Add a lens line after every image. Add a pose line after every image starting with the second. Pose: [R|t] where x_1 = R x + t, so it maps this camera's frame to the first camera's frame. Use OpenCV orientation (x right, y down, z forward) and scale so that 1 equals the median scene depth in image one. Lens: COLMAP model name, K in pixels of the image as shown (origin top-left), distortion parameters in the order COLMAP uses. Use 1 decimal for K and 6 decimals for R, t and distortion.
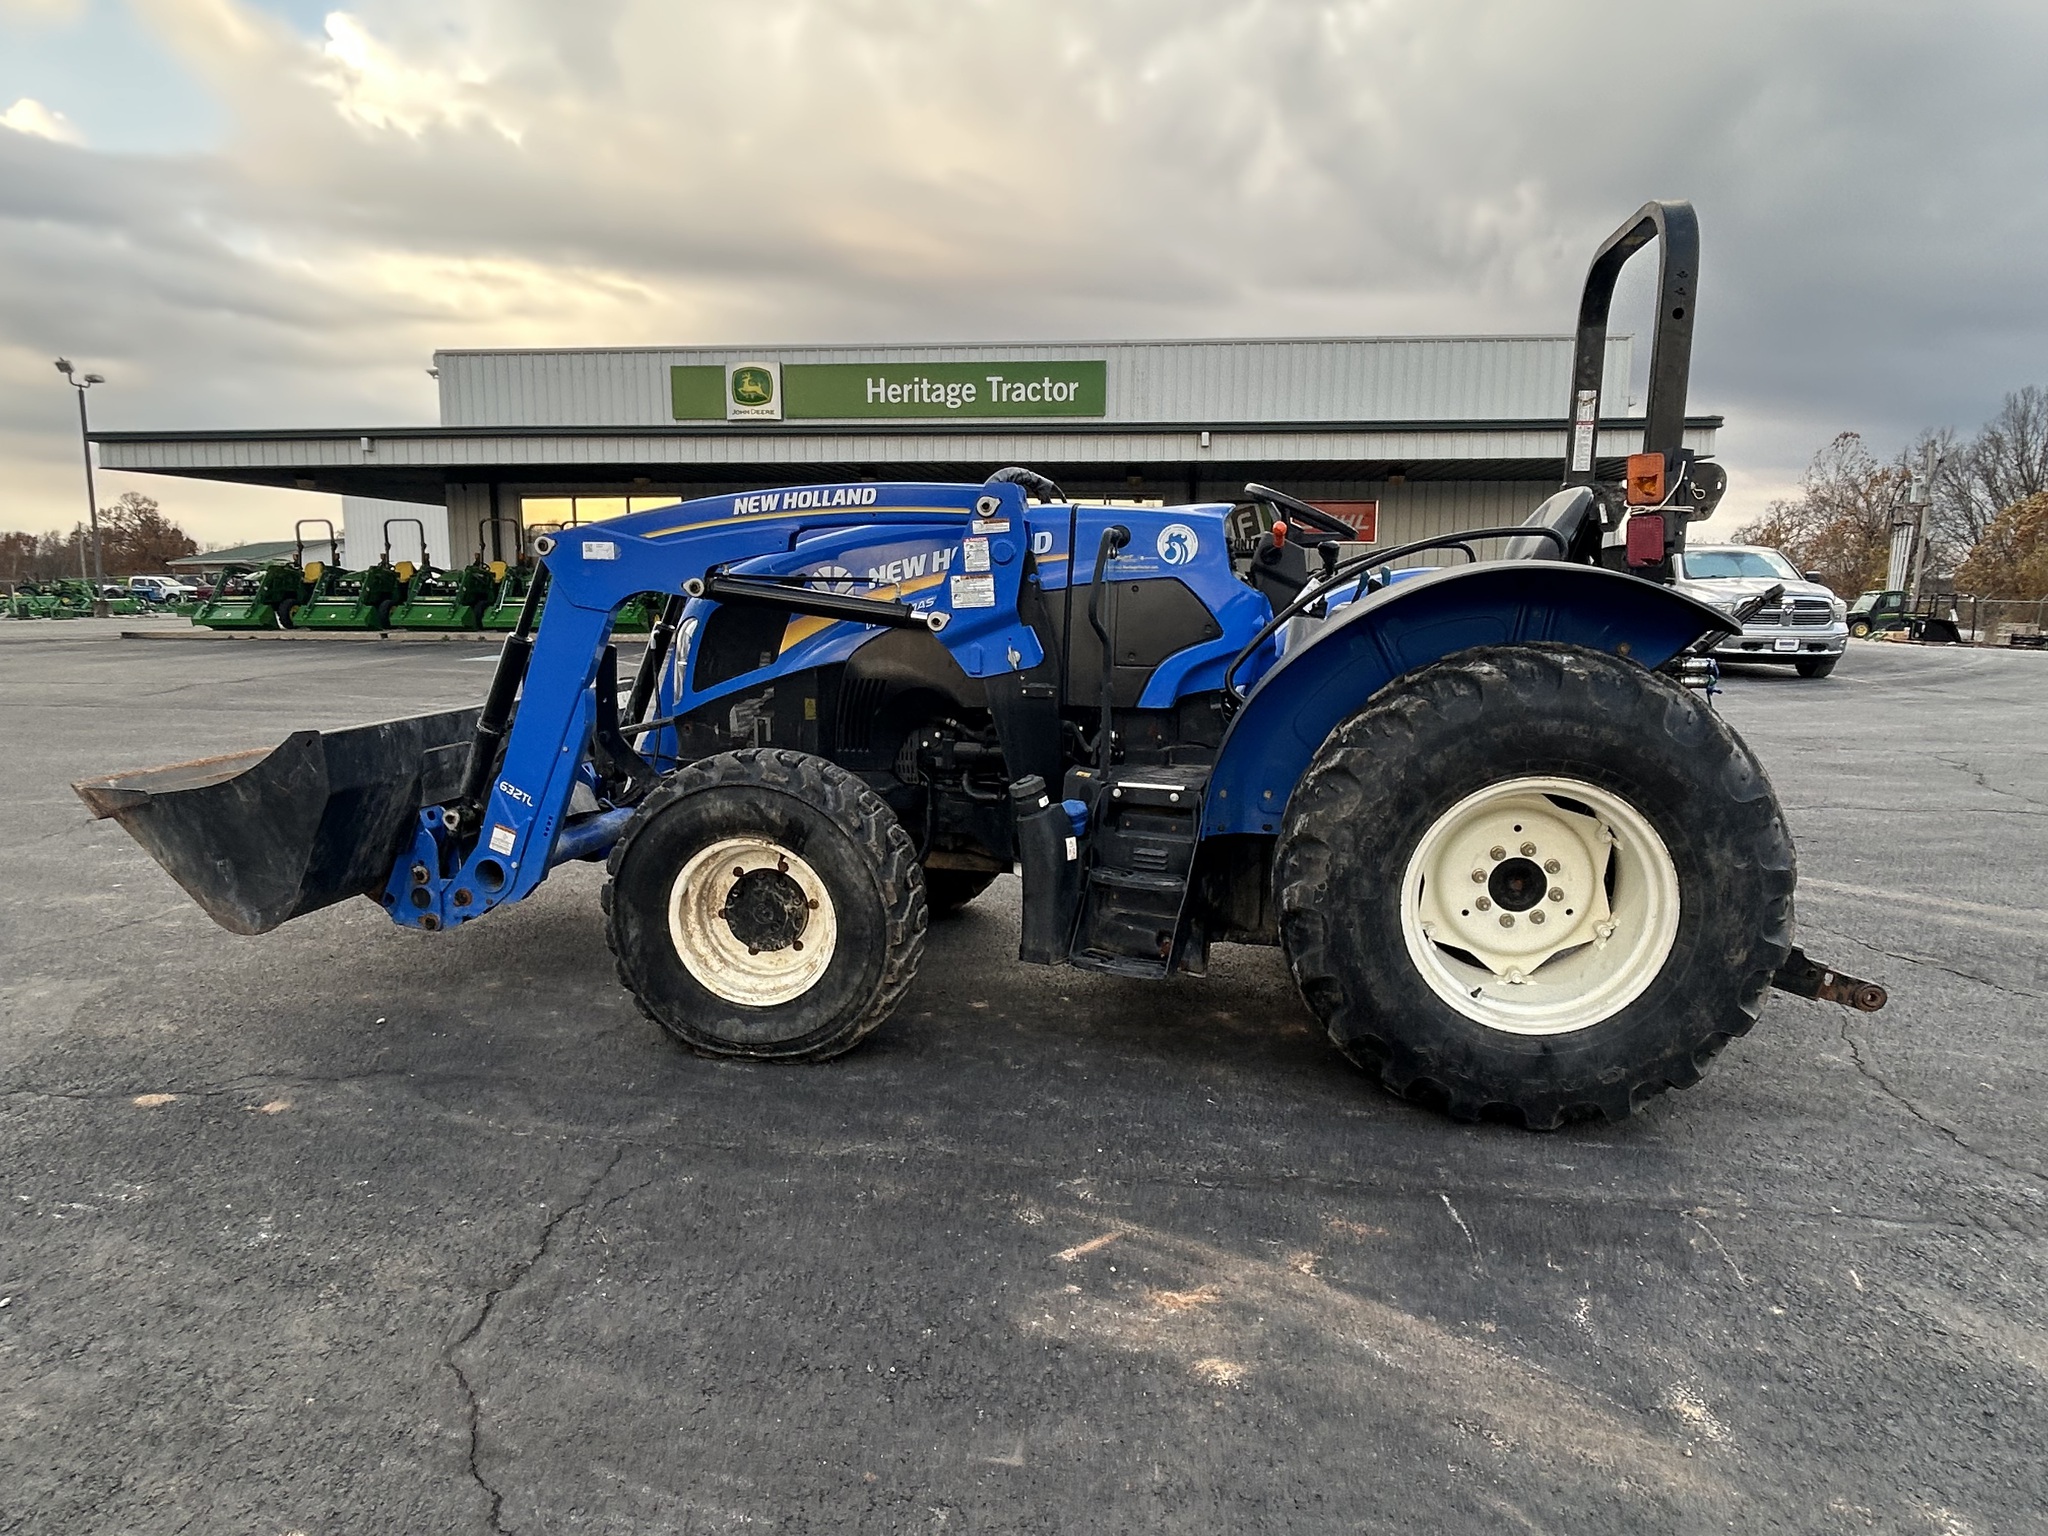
lens RADIAL K [[1239.1, 0, 1038.3], [0, 1239.1, 785.3], [0, 0, 1]] dist [0.000733, -0.004281]
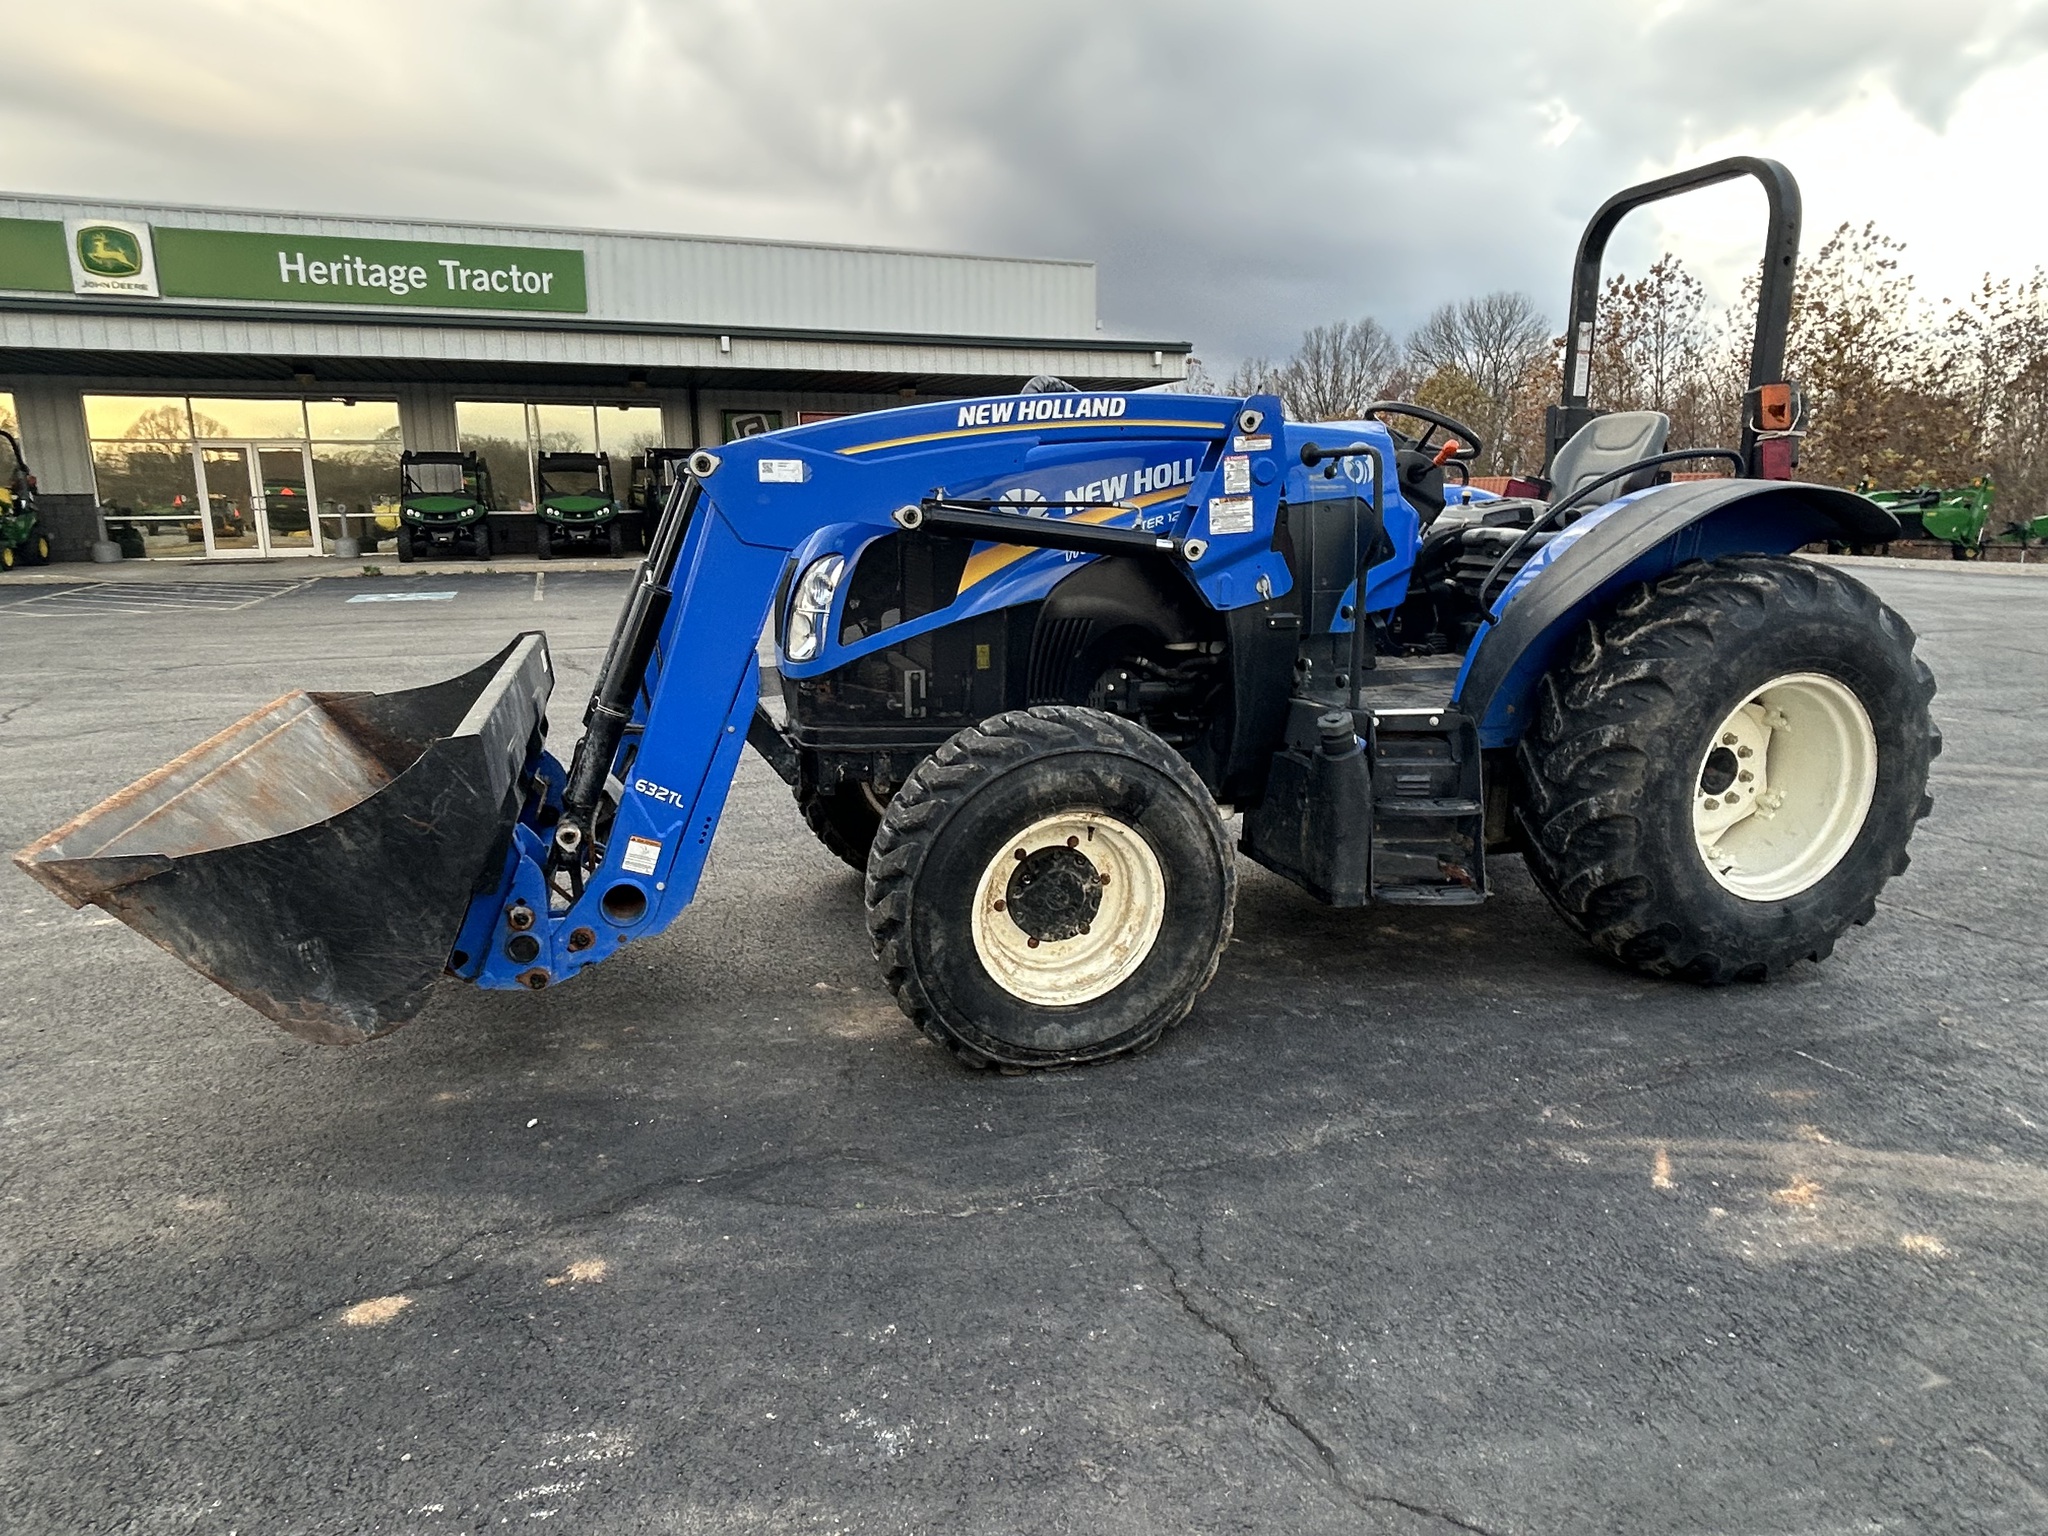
lens RADIAL K [[1238.7, 0, 1033.2], [0, 1238.7, 772.6], [0, 0, 1]] dist [-0.001963, -0.003957]
pose [[0.896754, -0.106376, 0.429554, -0.599830], [0.081253, 0.993756, 0.076470, -0.050431], [-0.435006, -0.033672, 0.899797, 0.238408]]
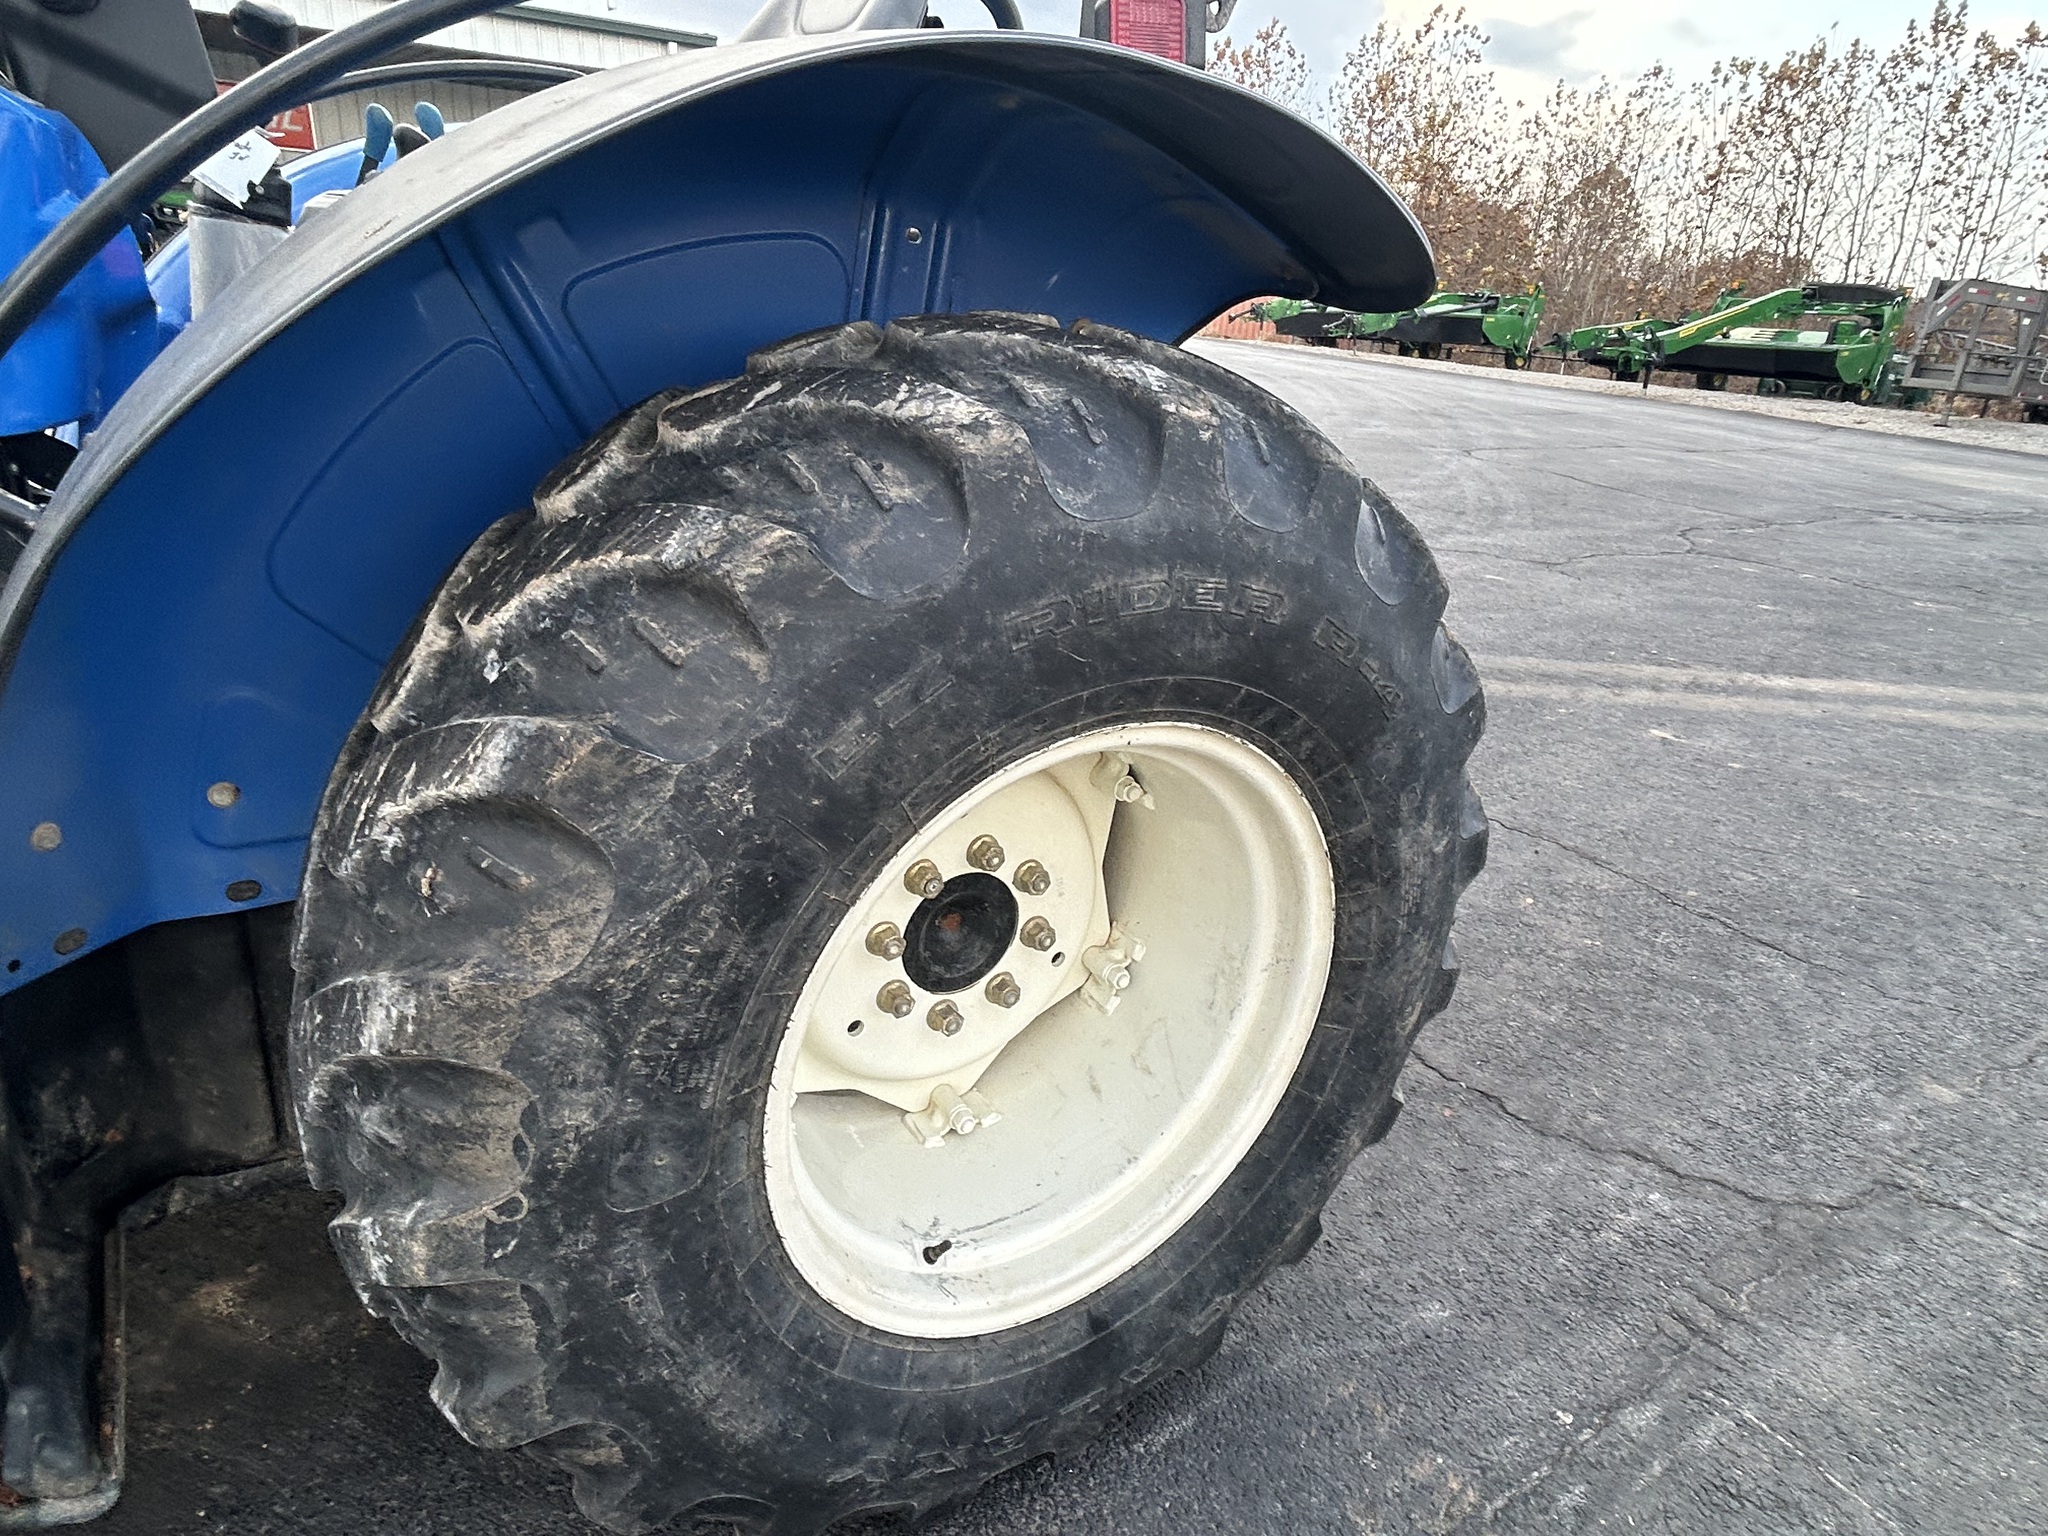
lens RADIAL K [[1241.4, 0, 1030.7], [0, 1241.4, 781.5], [0, 0, 1]] dist [-0.000898, 0.001073]
pose [[0.736575, -0.216172, 0.640879, 0.135584], [0.045236, 0.961172, 0.272218, -0.074510], [-0.674841, -0.171518, 0.717754, 0.637119]]
